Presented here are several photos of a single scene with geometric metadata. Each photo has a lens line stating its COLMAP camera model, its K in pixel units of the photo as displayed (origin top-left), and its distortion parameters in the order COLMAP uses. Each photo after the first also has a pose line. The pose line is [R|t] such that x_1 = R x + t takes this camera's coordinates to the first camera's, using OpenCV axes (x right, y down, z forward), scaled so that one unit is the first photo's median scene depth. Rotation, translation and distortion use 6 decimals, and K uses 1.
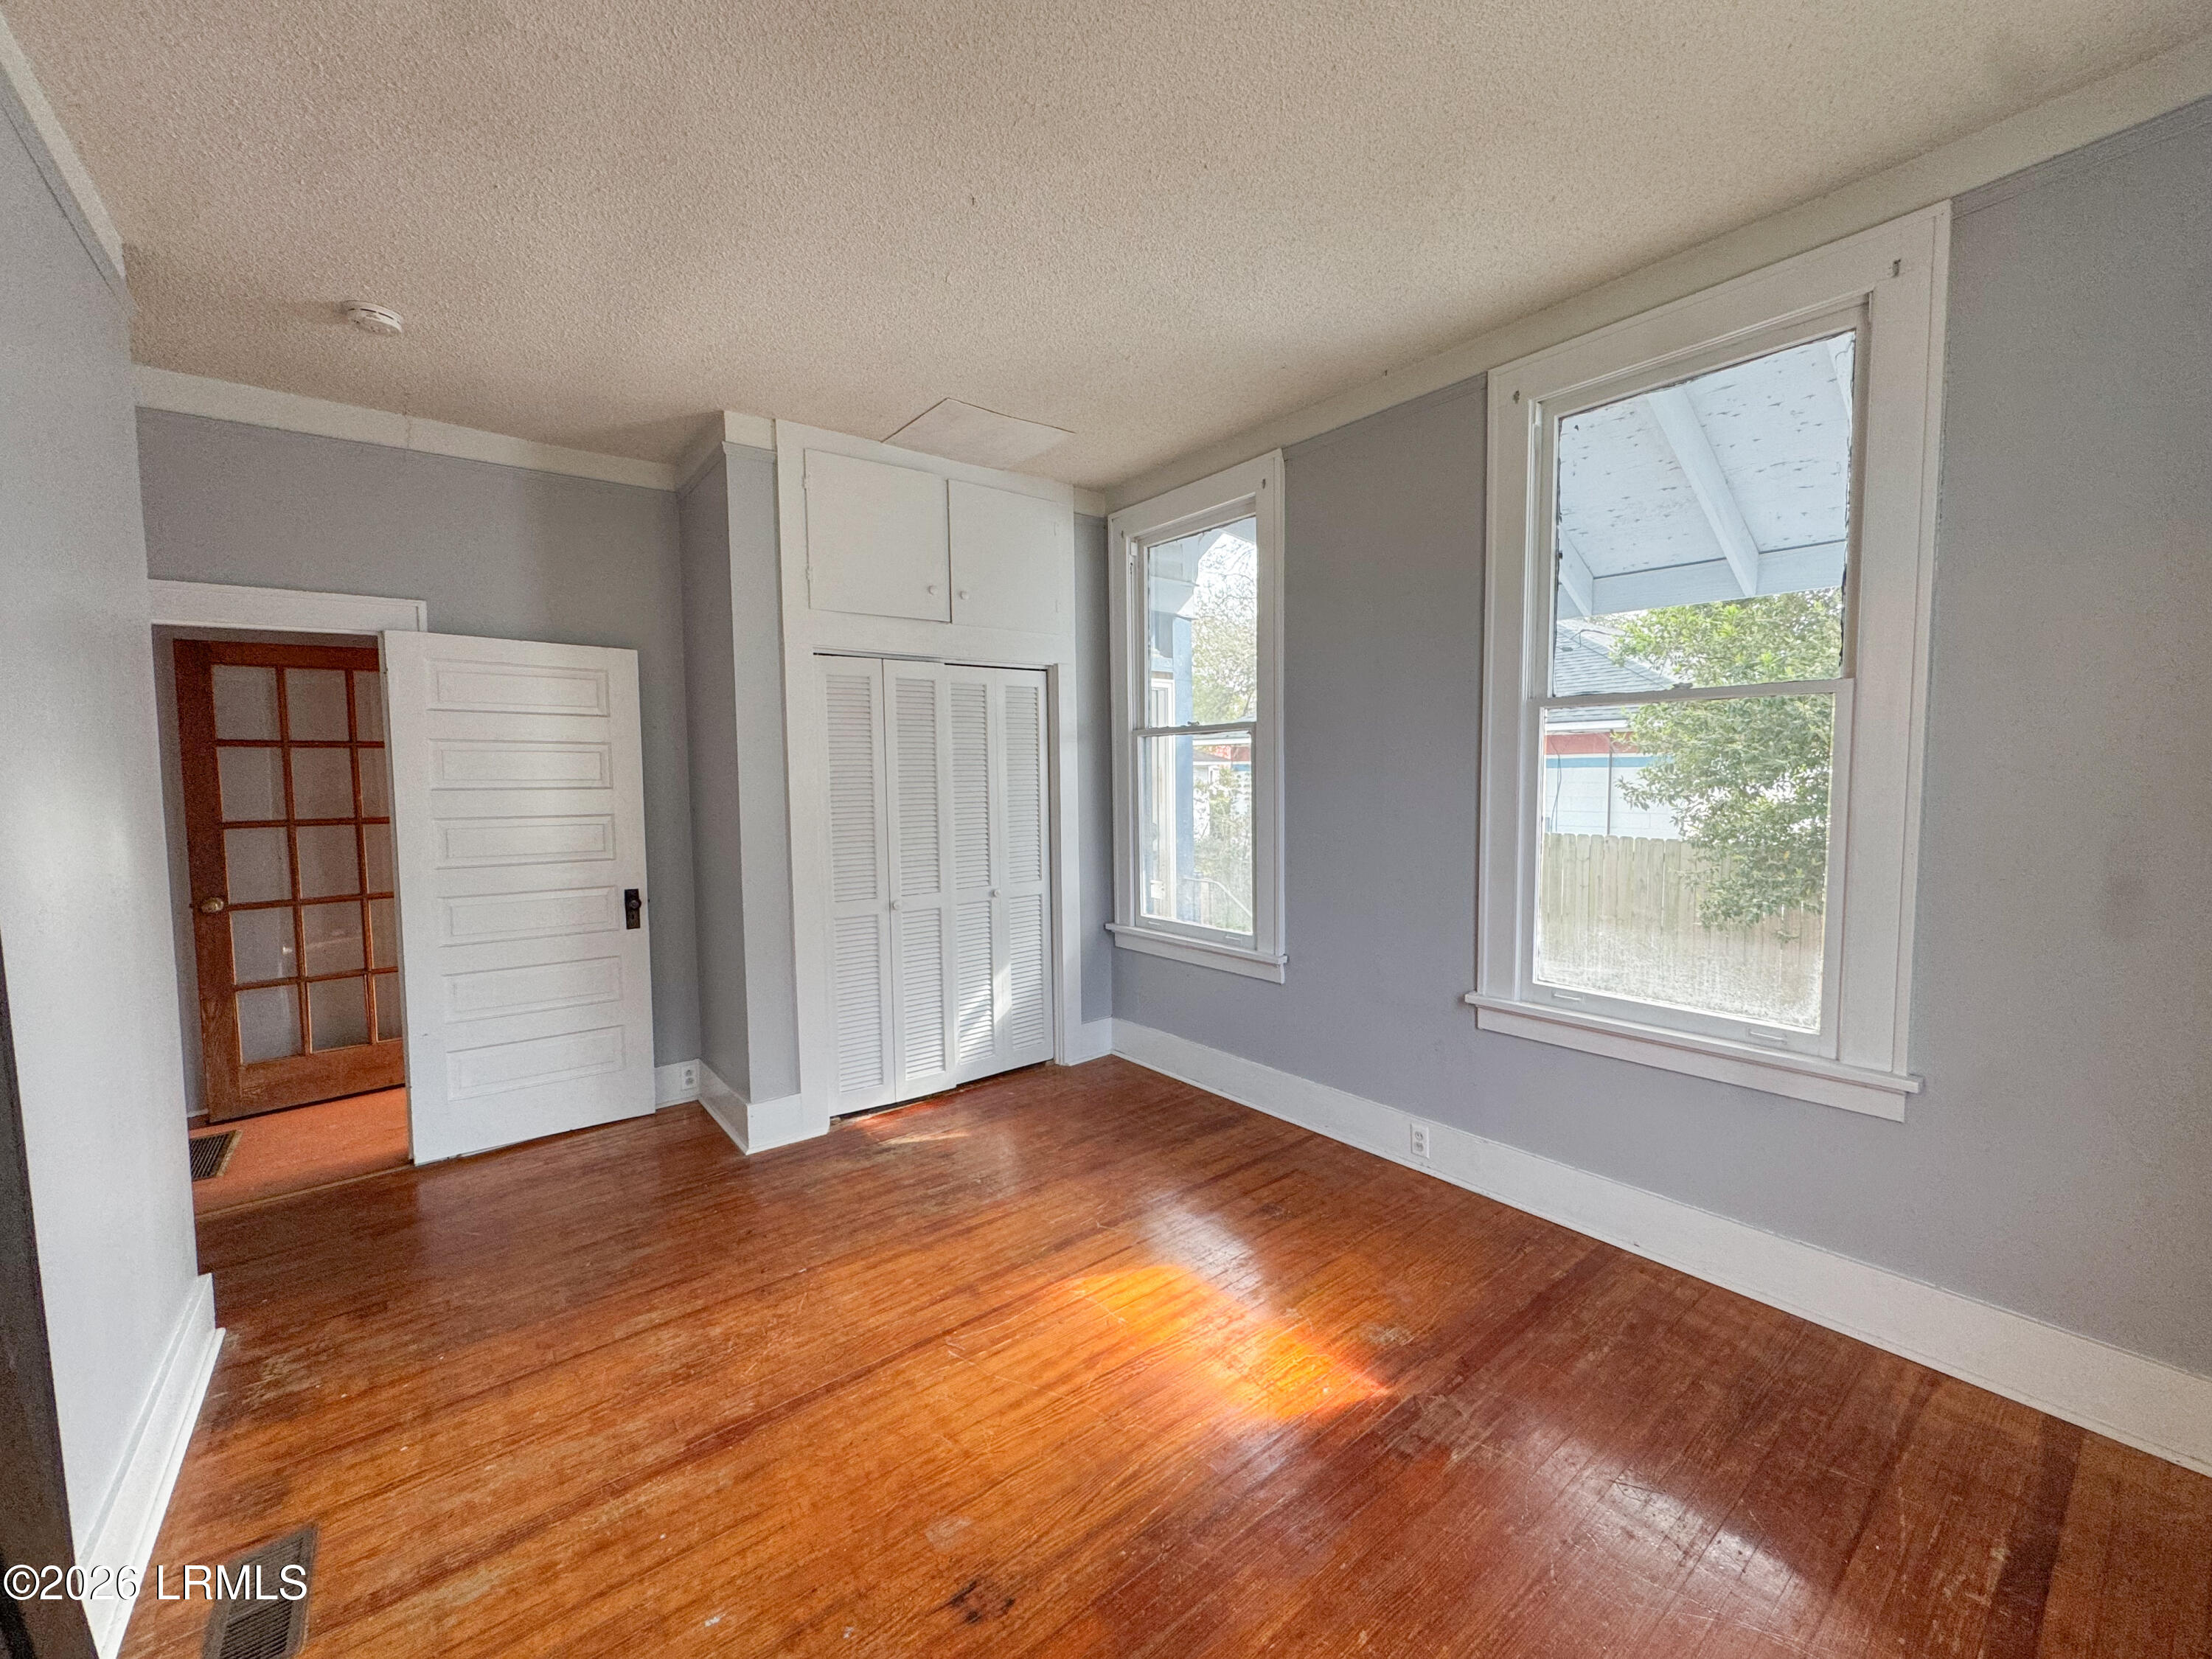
lens RADIAL K [[881.7, 0, 1107.2], [0, 881.7, 825.1], [0, 0, 1]] dist [-0.004002, 0.000435]
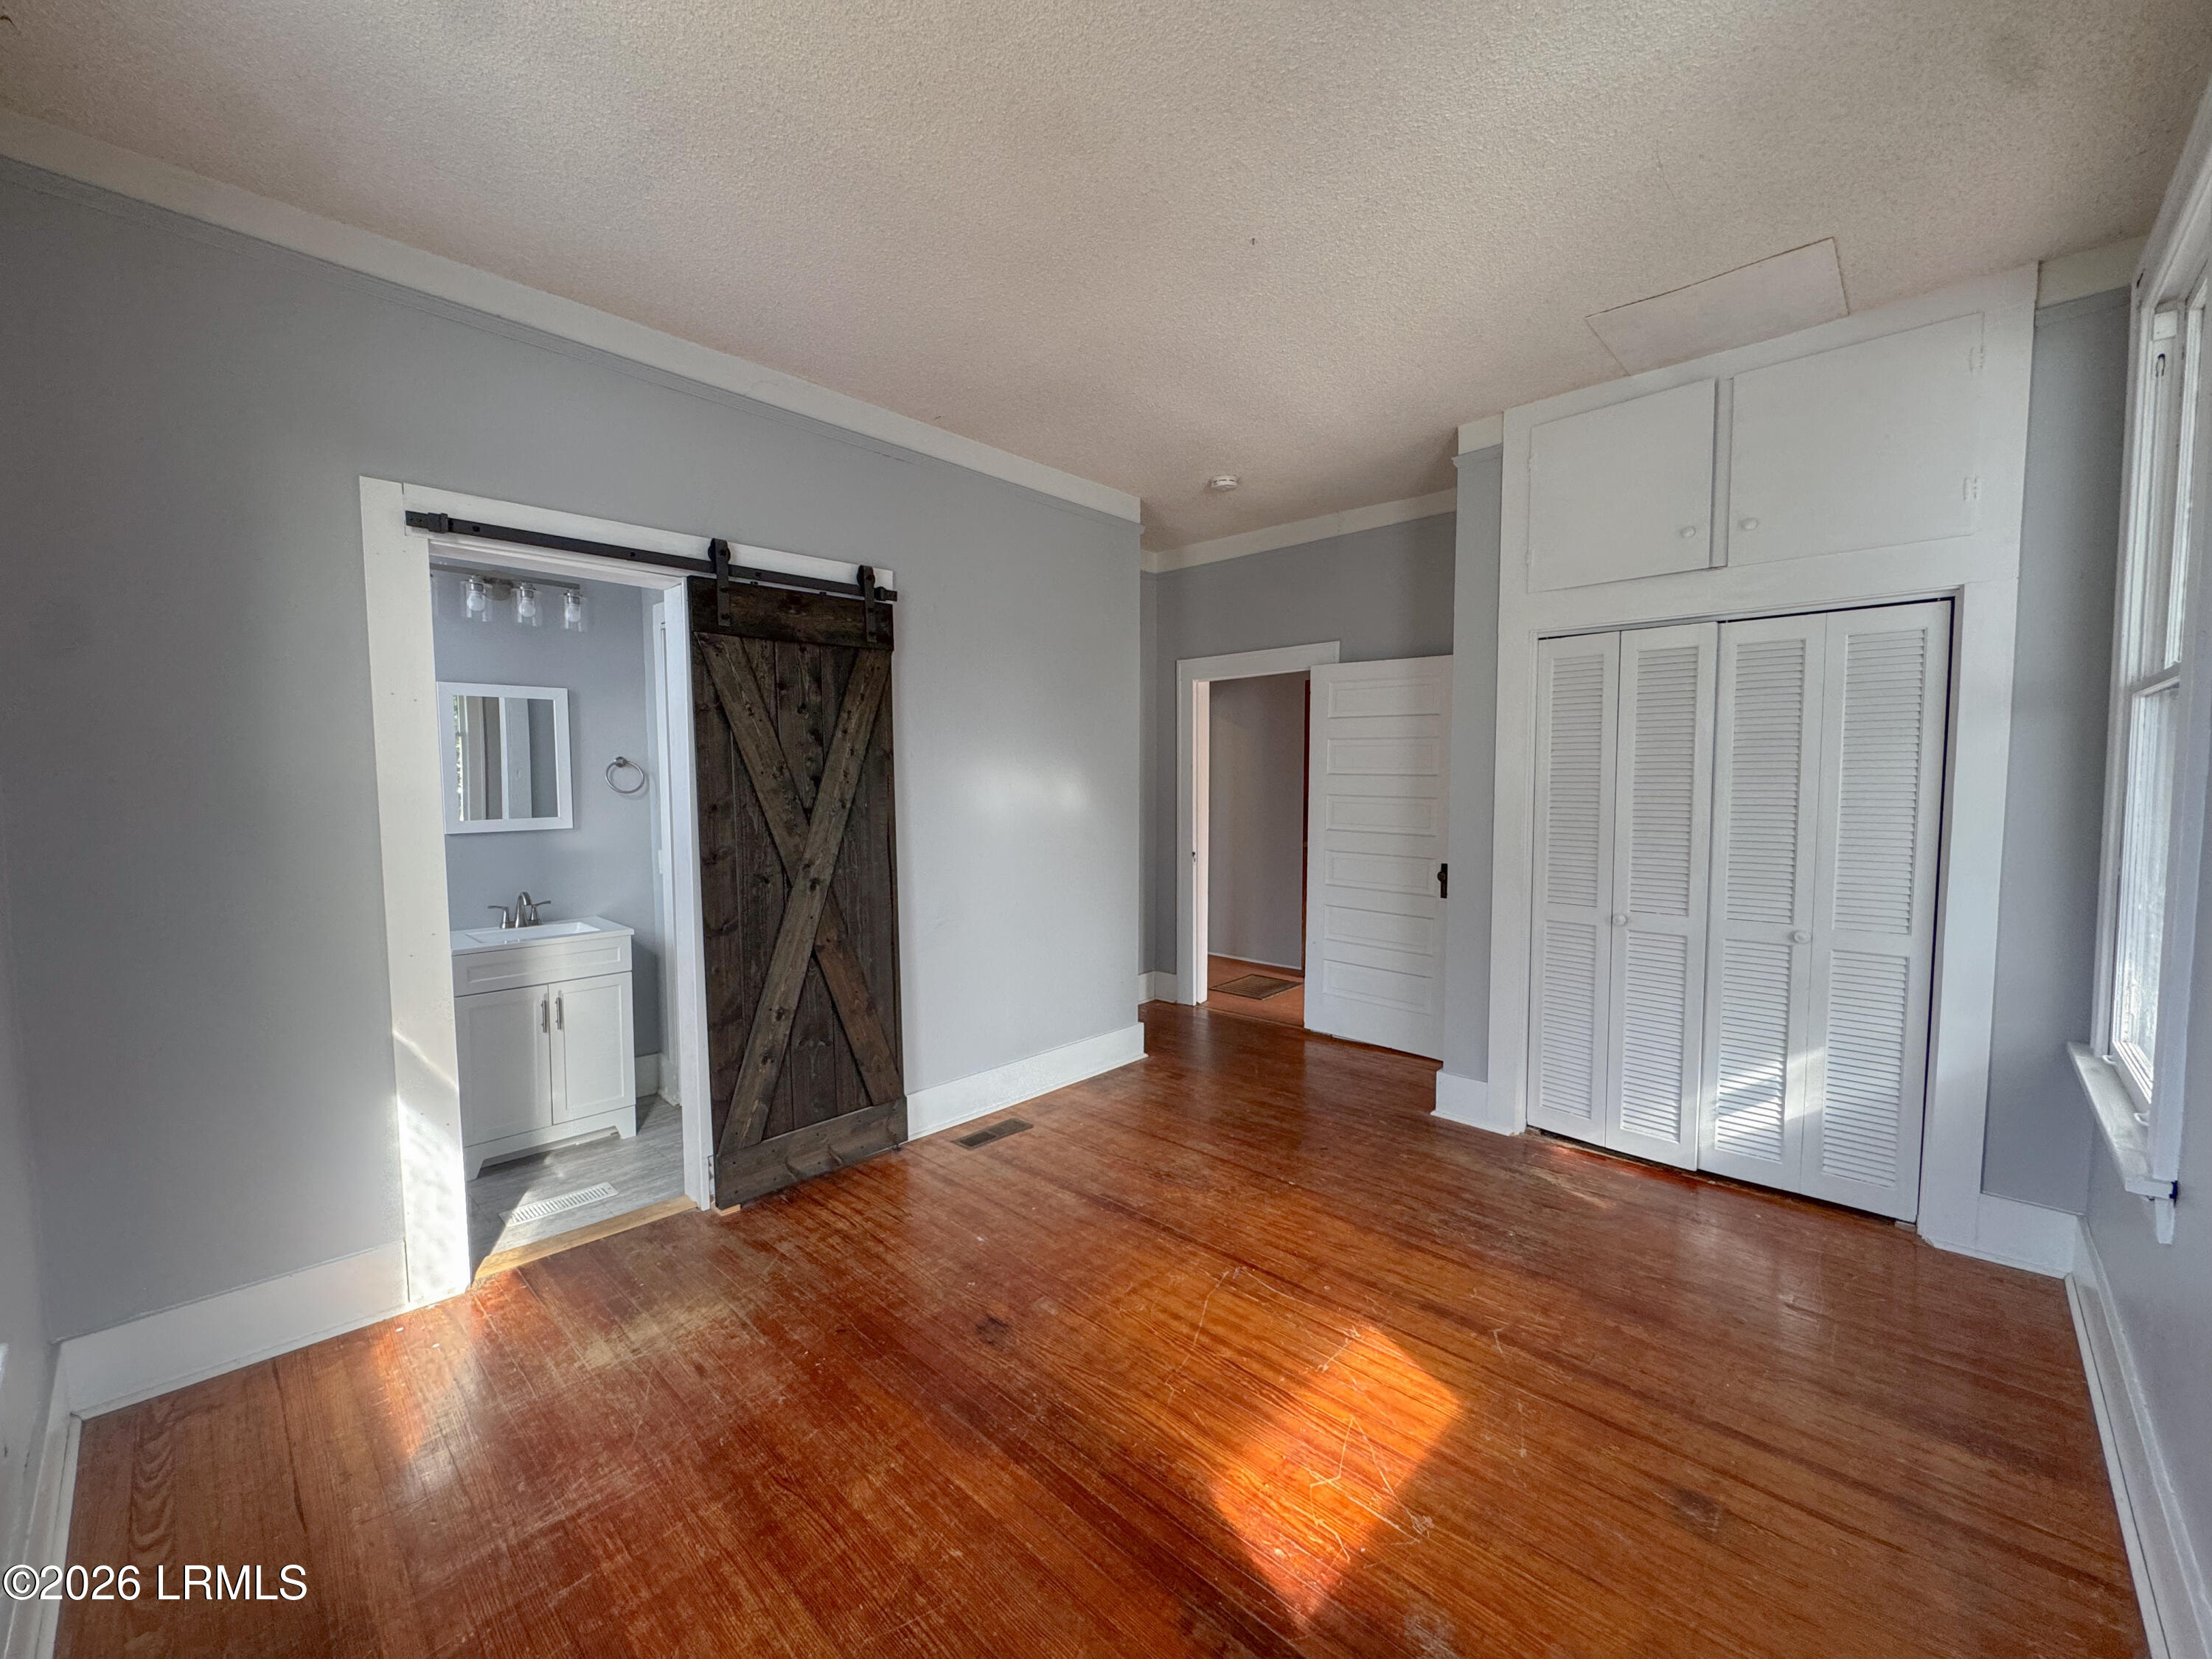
lens RADIAL K [[881.7, 0, 1108.7], [0, 881.7, 827.8], [0, 0, 1]] dist [-0.004002, 0.000435]
pose [[0.146545, 0.077644, -0.986152, 0.571118], [-0.059270, 0.995813, 0.069597, -0.031052], [0.987427, 0.048251, 0.150533, 0.417192]]
